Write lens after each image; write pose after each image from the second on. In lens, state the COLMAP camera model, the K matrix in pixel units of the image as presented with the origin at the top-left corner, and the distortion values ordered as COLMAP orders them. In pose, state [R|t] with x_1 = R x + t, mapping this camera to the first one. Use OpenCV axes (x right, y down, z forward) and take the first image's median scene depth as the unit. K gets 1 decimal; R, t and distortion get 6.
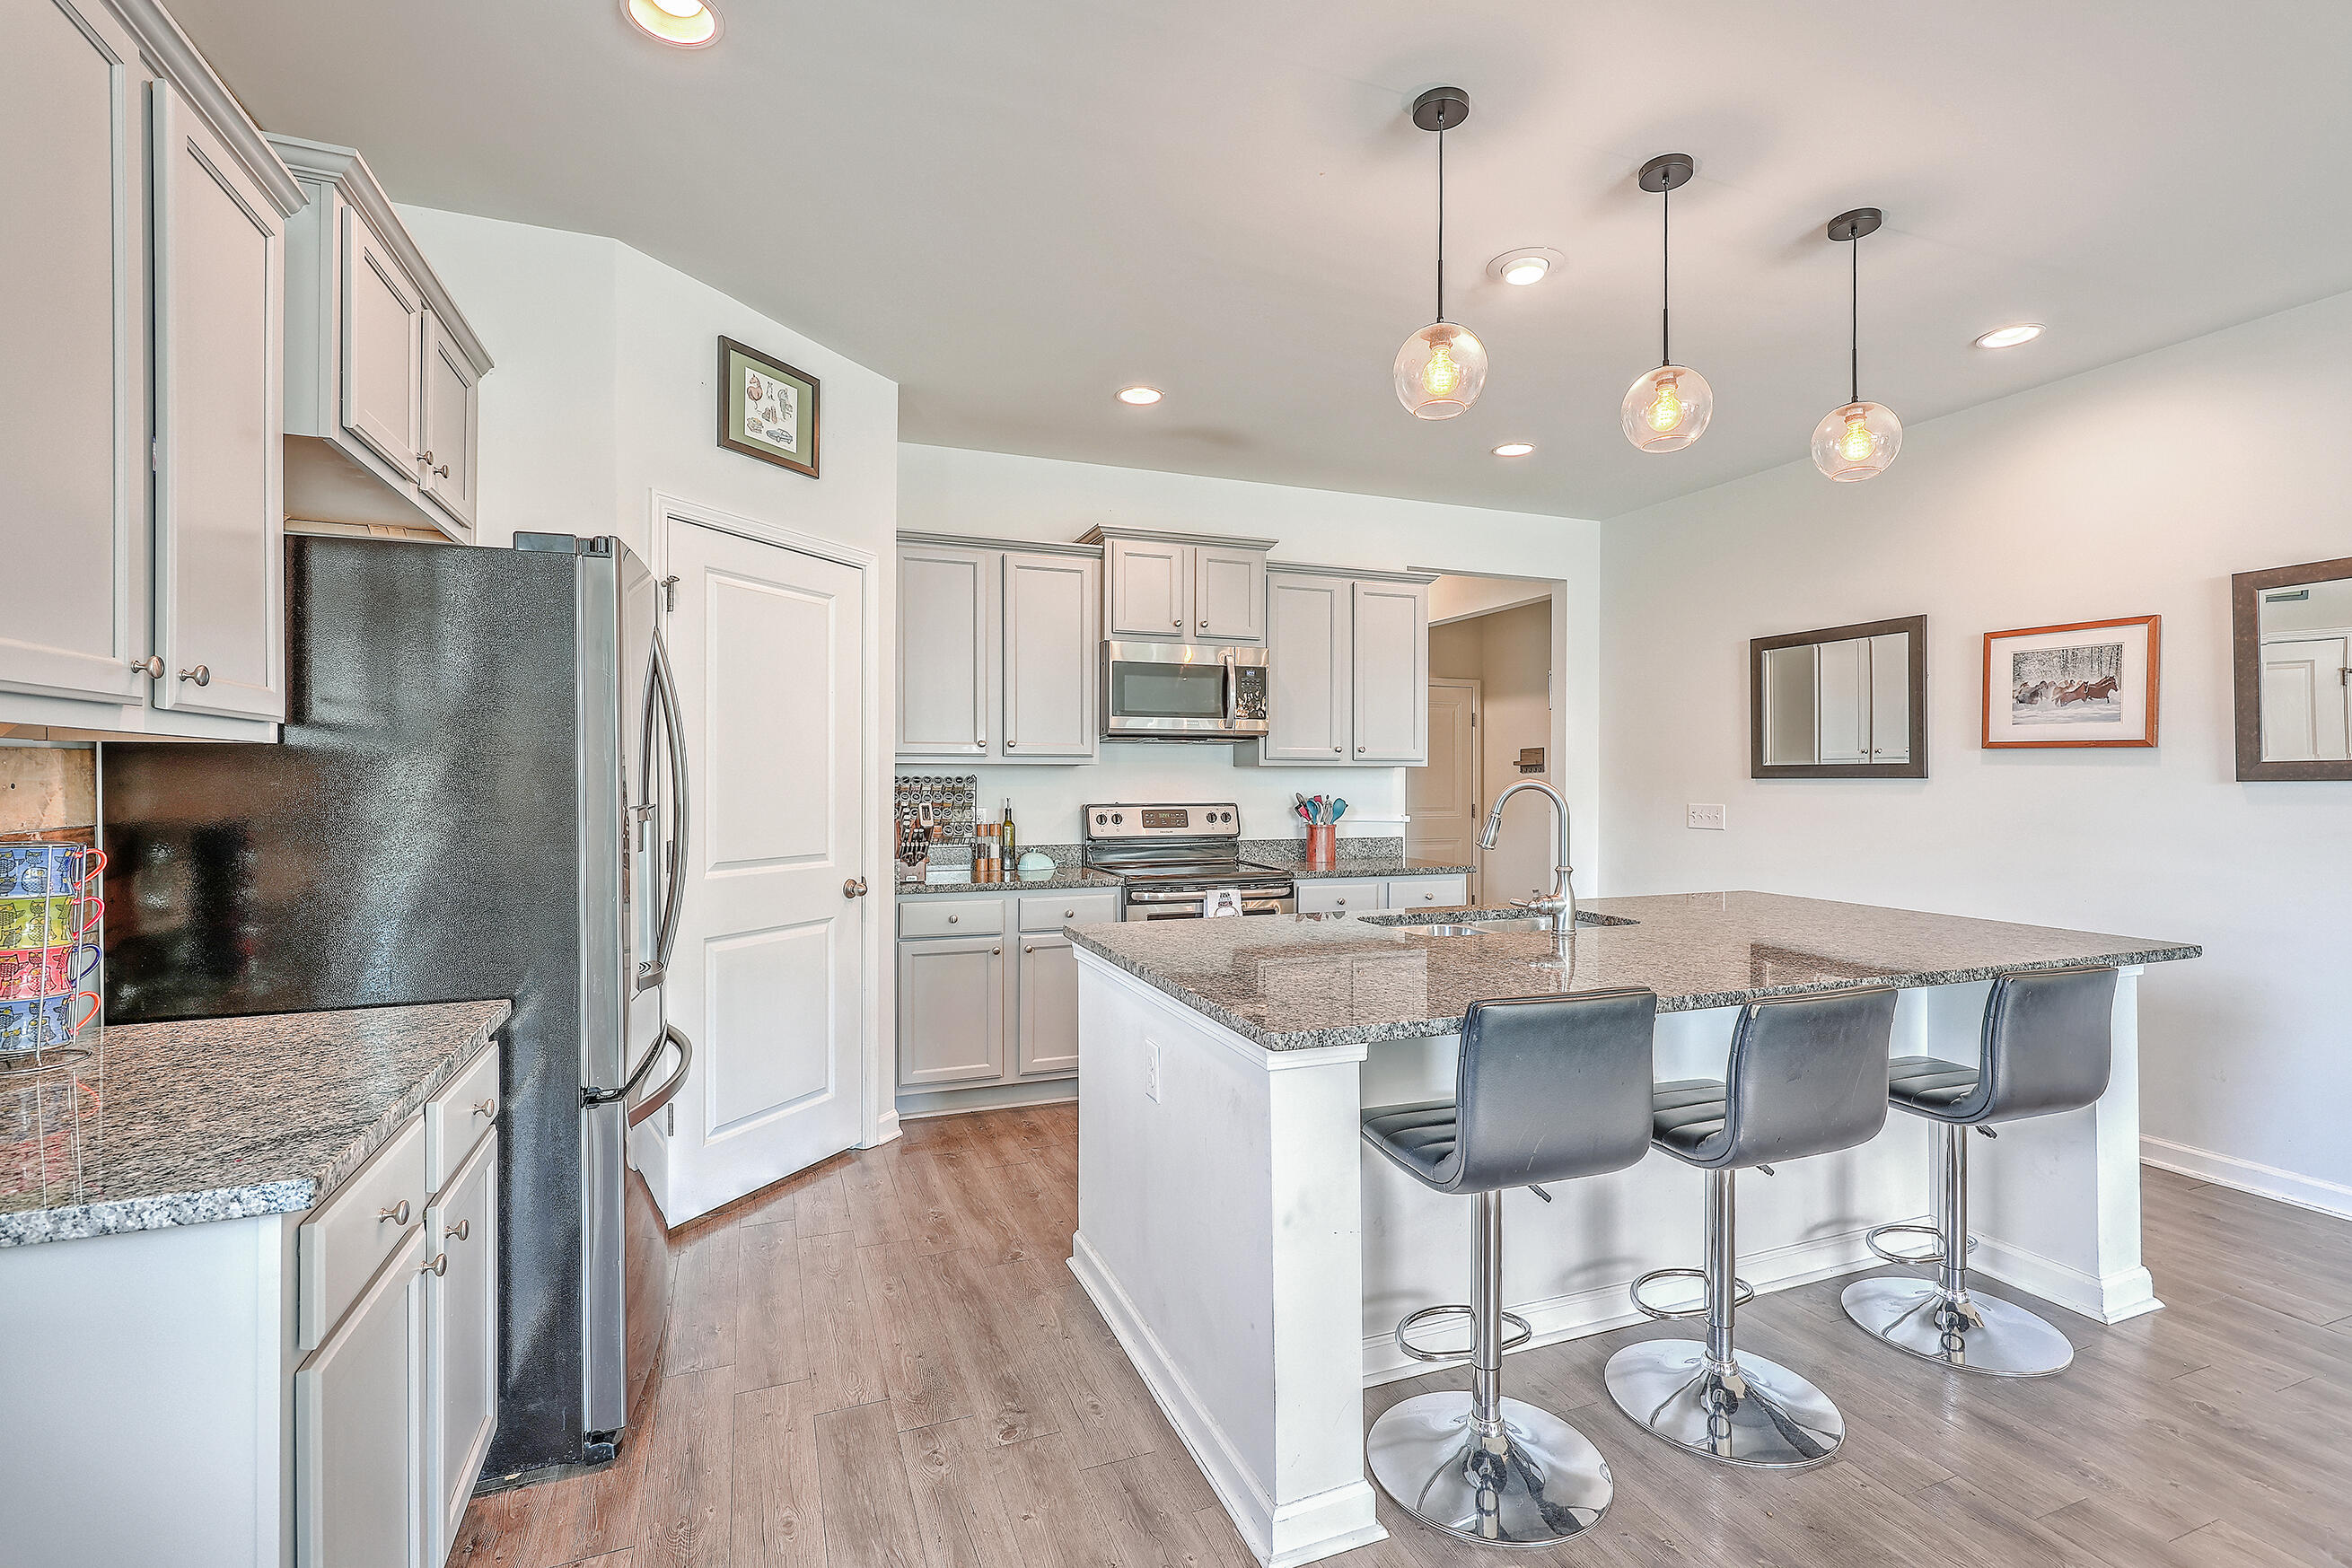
lens RADIAL K [[1068.3, 0, 1203.8], [0, 1068.3, 779.4], [0, 0, 1]] dist [0.006303, -0.002870]
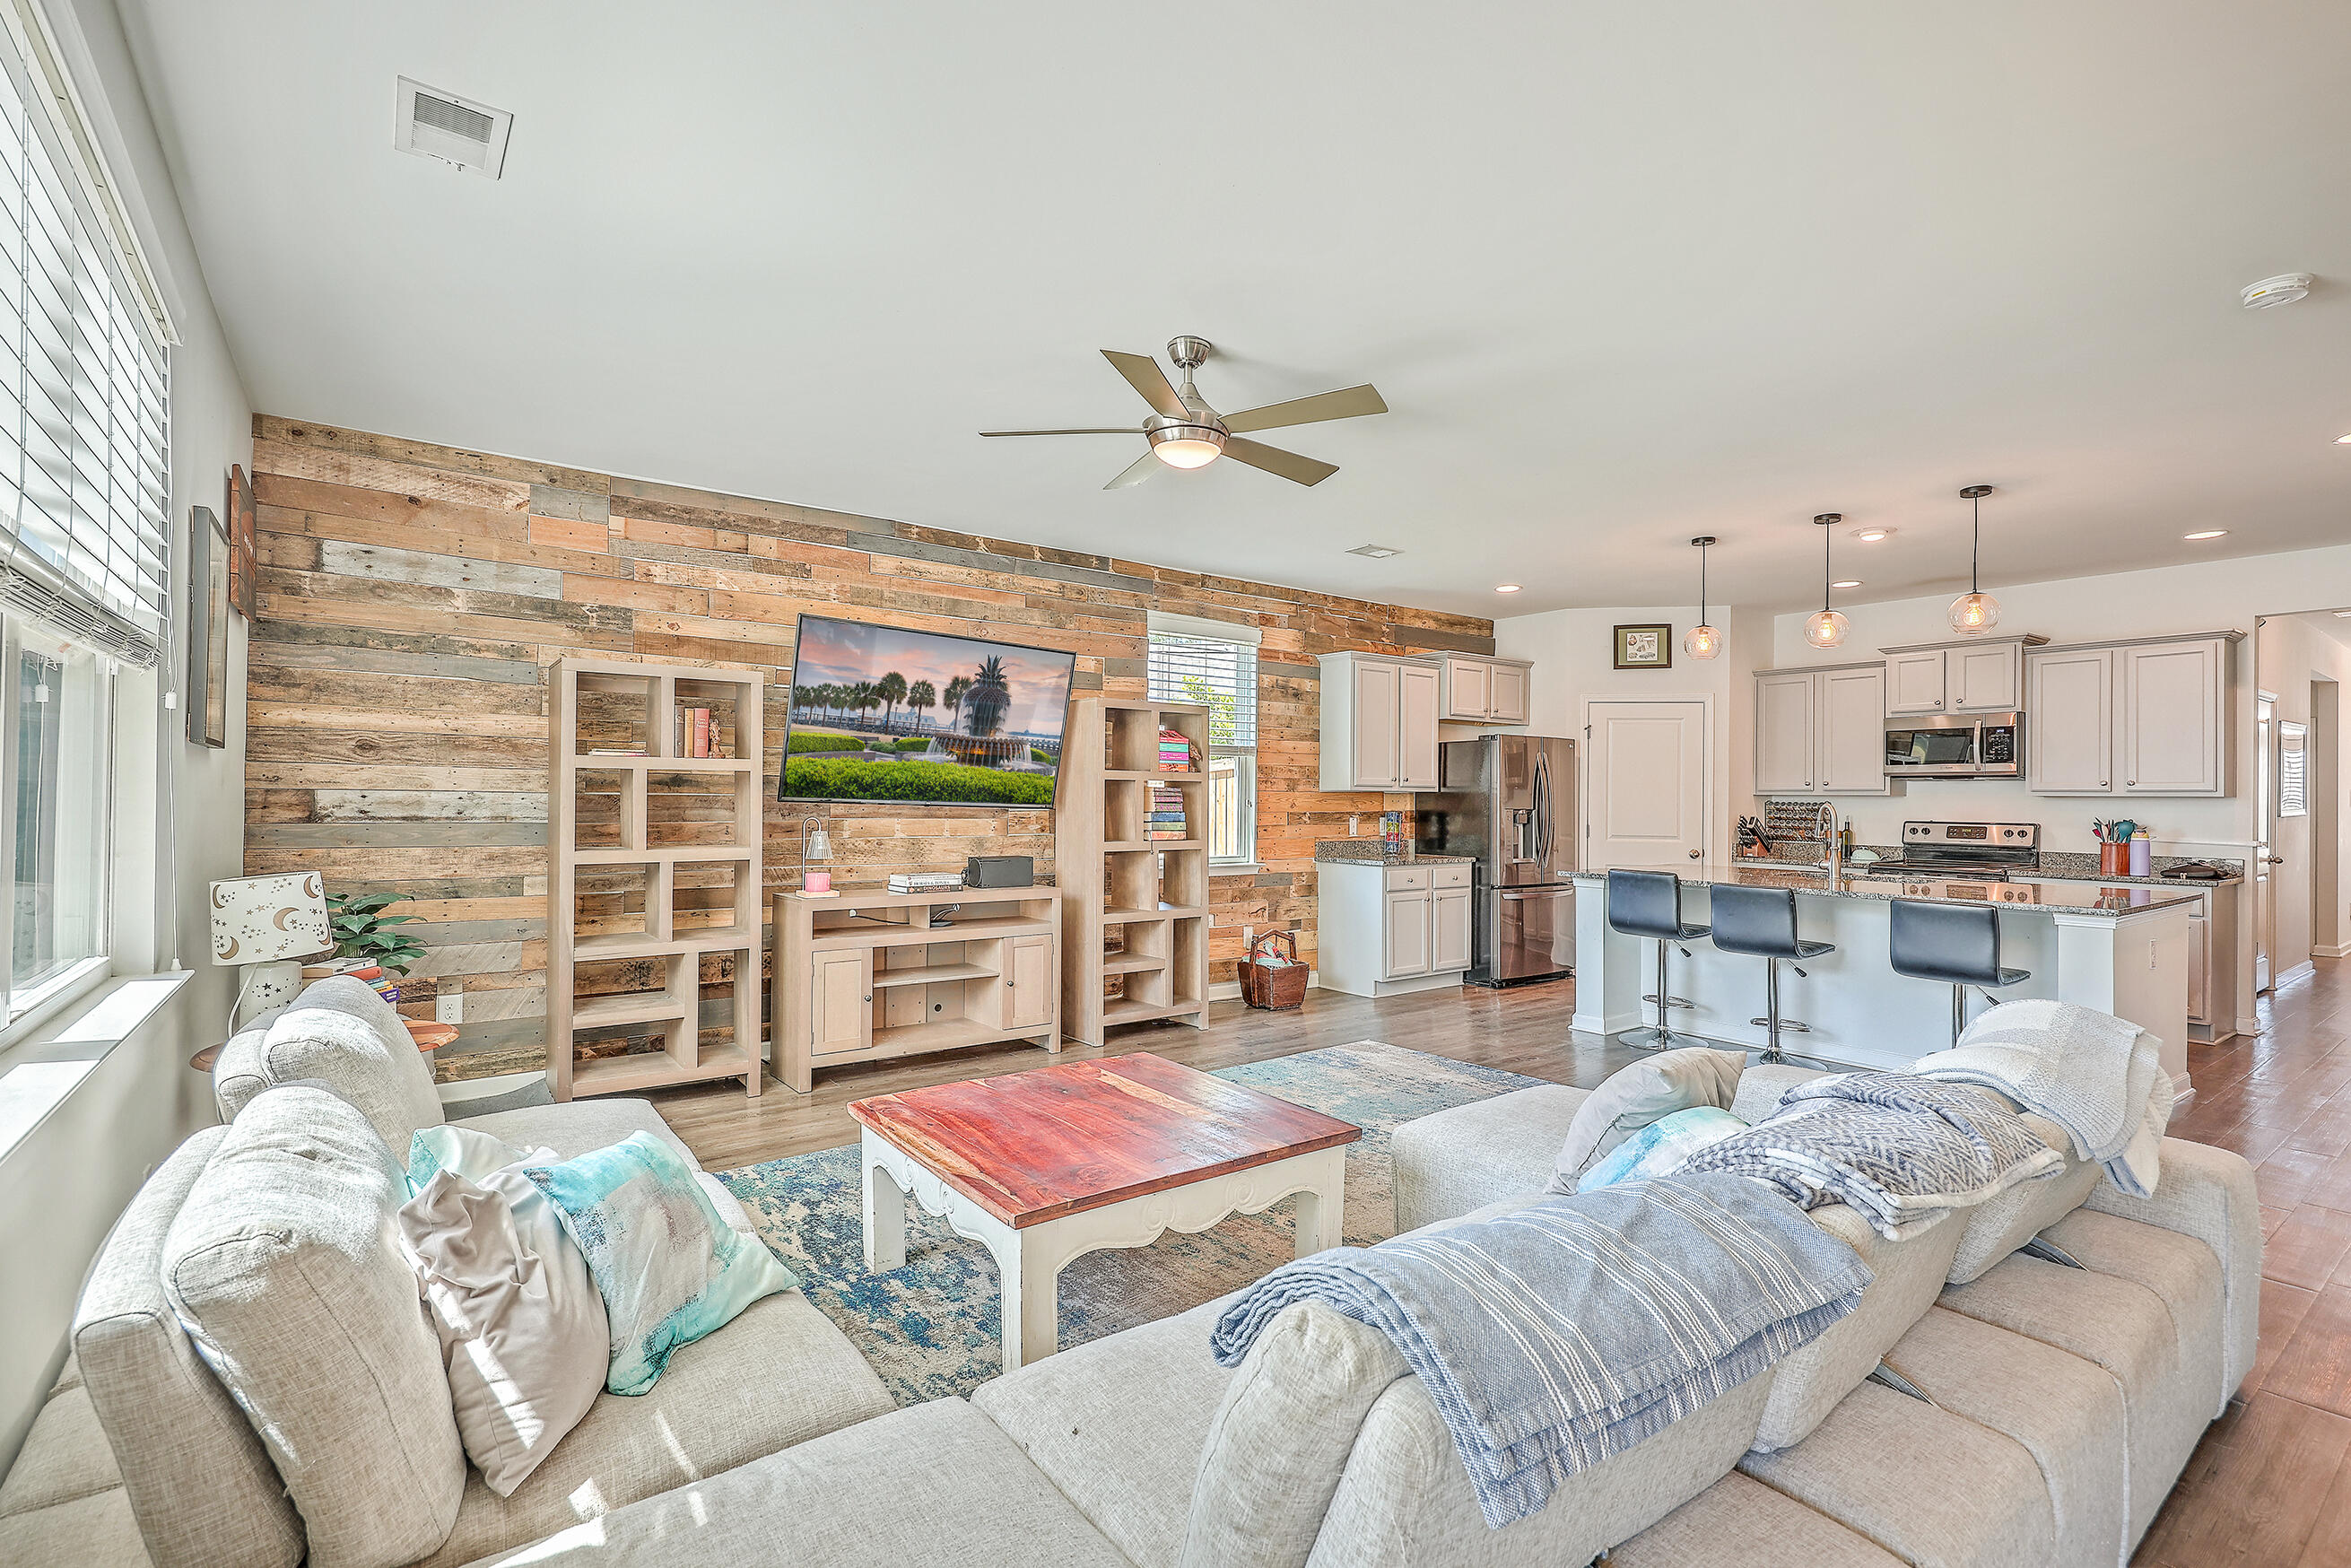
lens RADIAL K [[1068.0, 0, 1176.9], [0, 1068.0, 796.7], [0, 0, 1]] dist [0.006303, -0.002870]
pose [[0.242855, -0.000570, -0.970062, 1.381374], [-0.009314, 0.999952, -0.002920, 0.003378], [0.970018, 0.009744, 0.242838, -0.479531]]
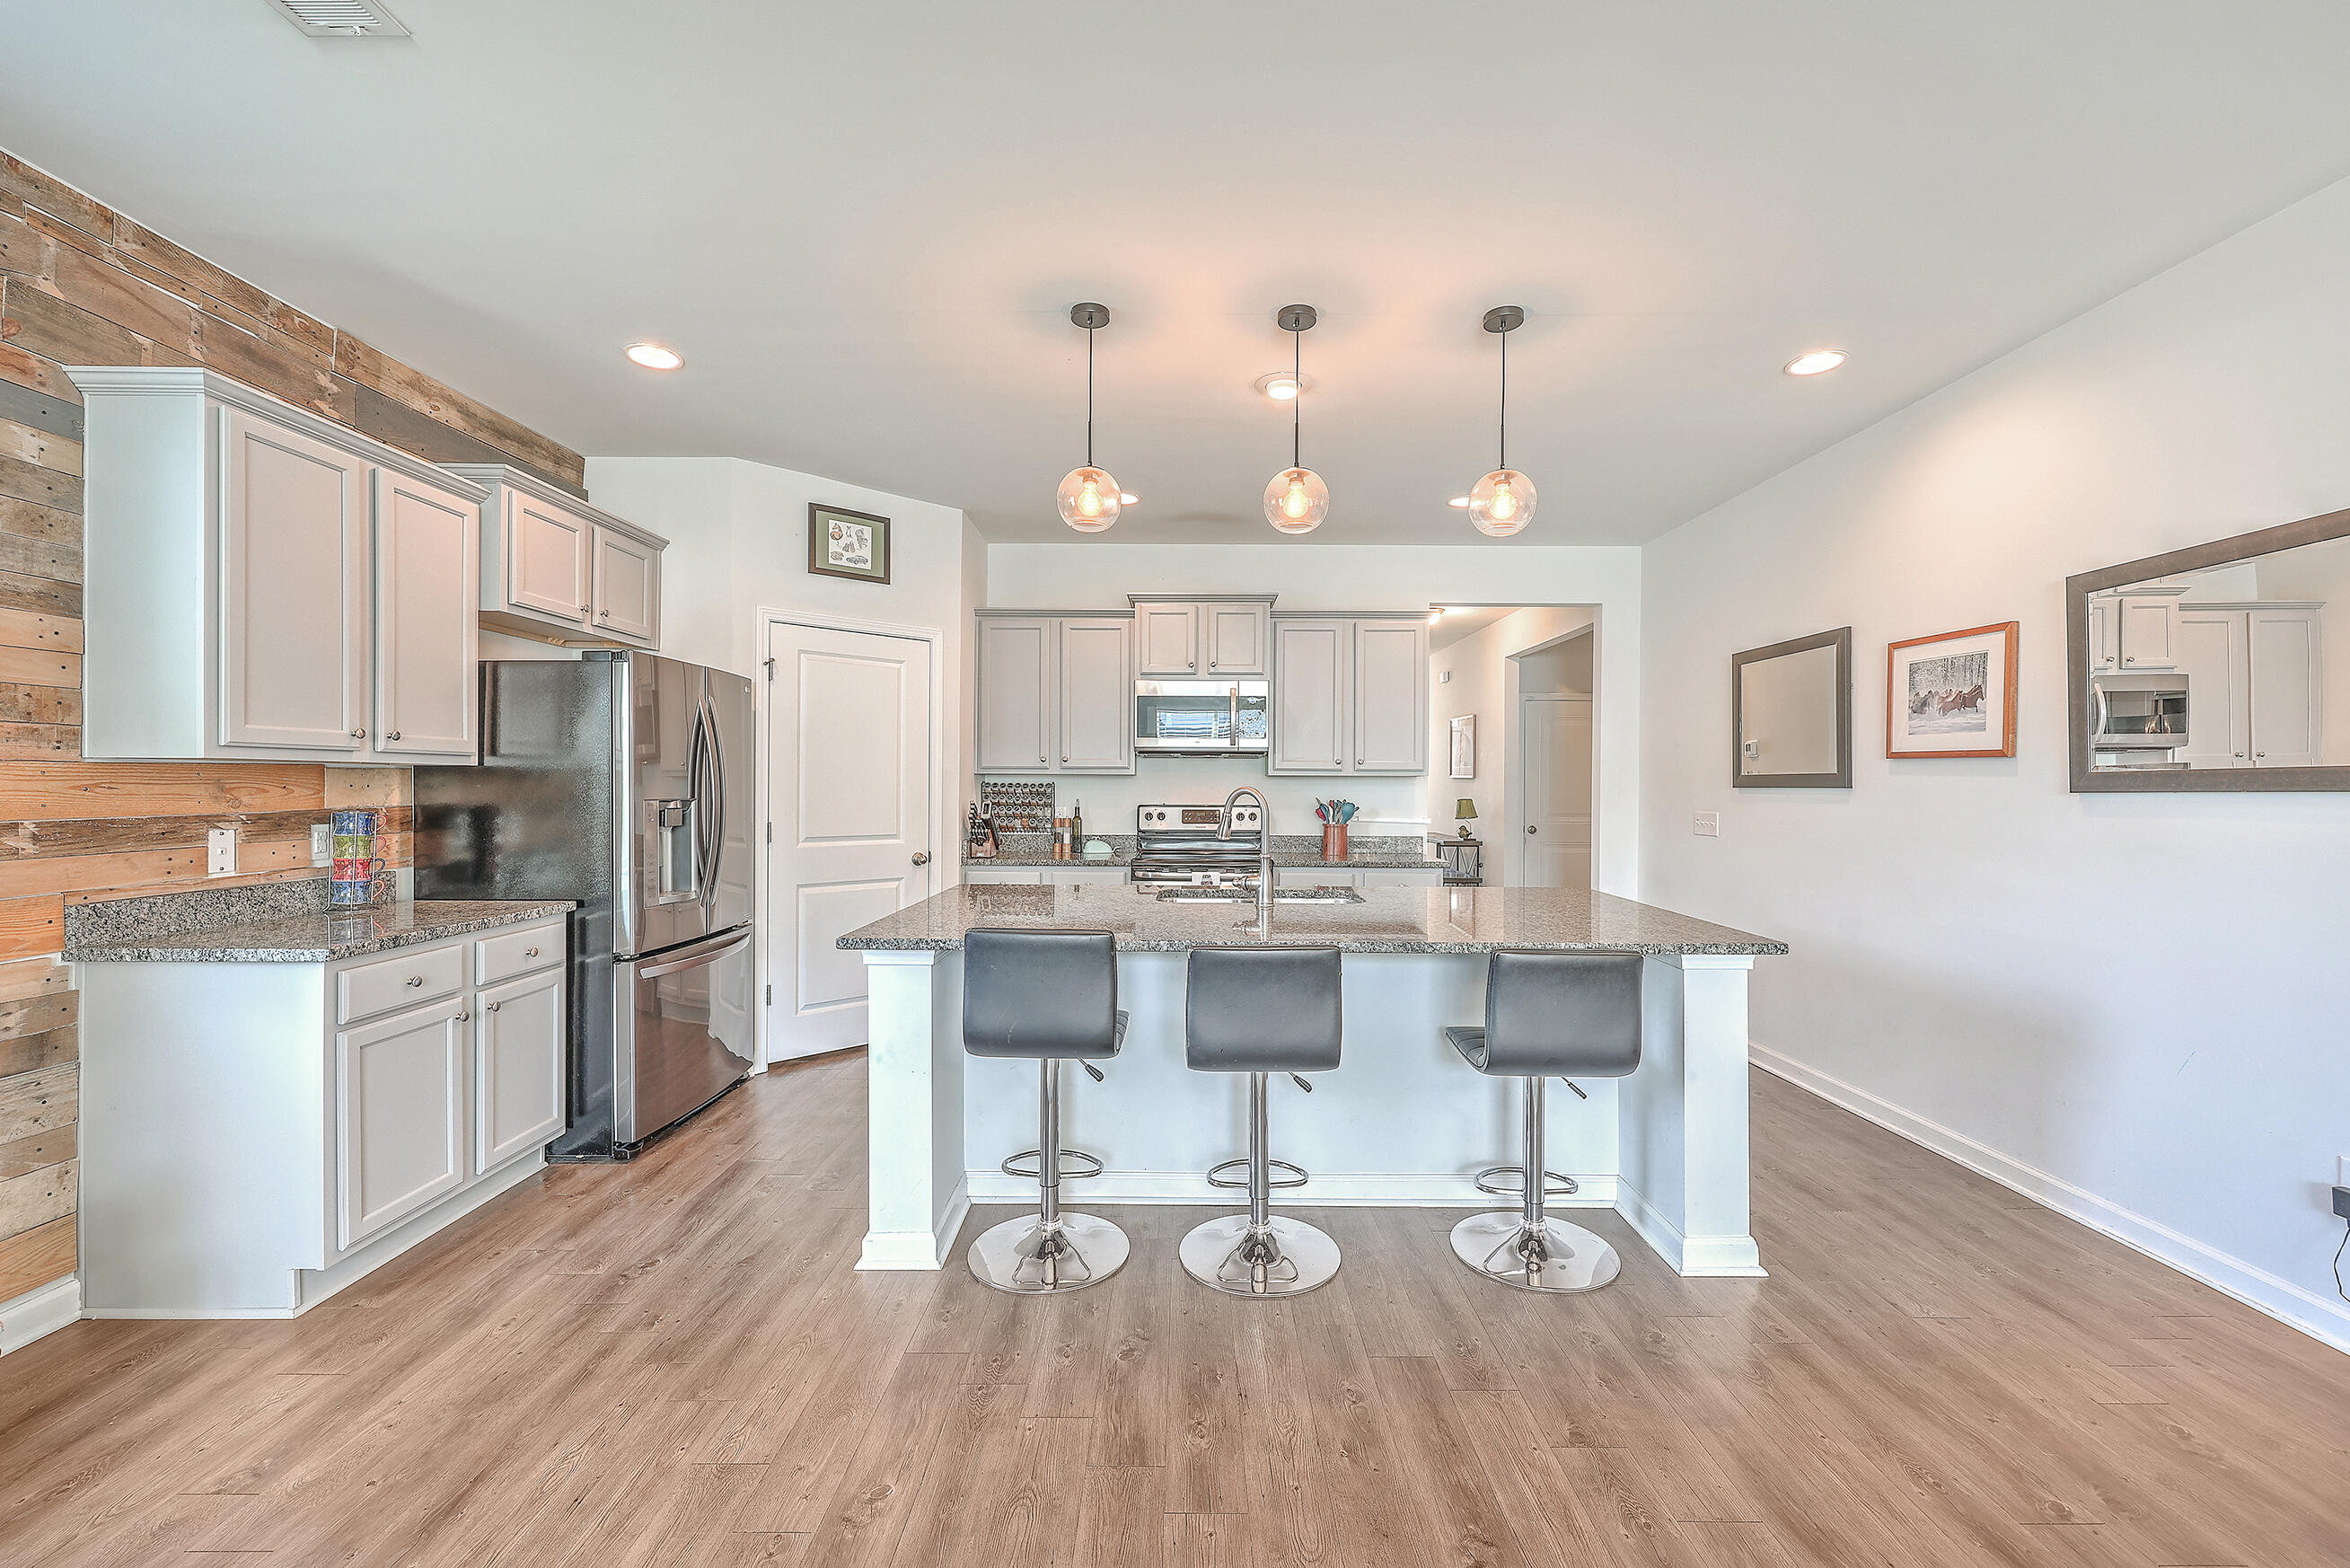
lens RADIAL K [[960.9, 0, 1202.5], [0, 960.9, 780.3], [0, 0, 1]] dist [-0.000007, 0.000107]
pose [[0.929395, 0.002006, -0.369081, 0.484114], [-0.004123, 0.999979, -0.004949, -0.001494], [0.369064, 0.006122, 0.929384, -0.077645]]
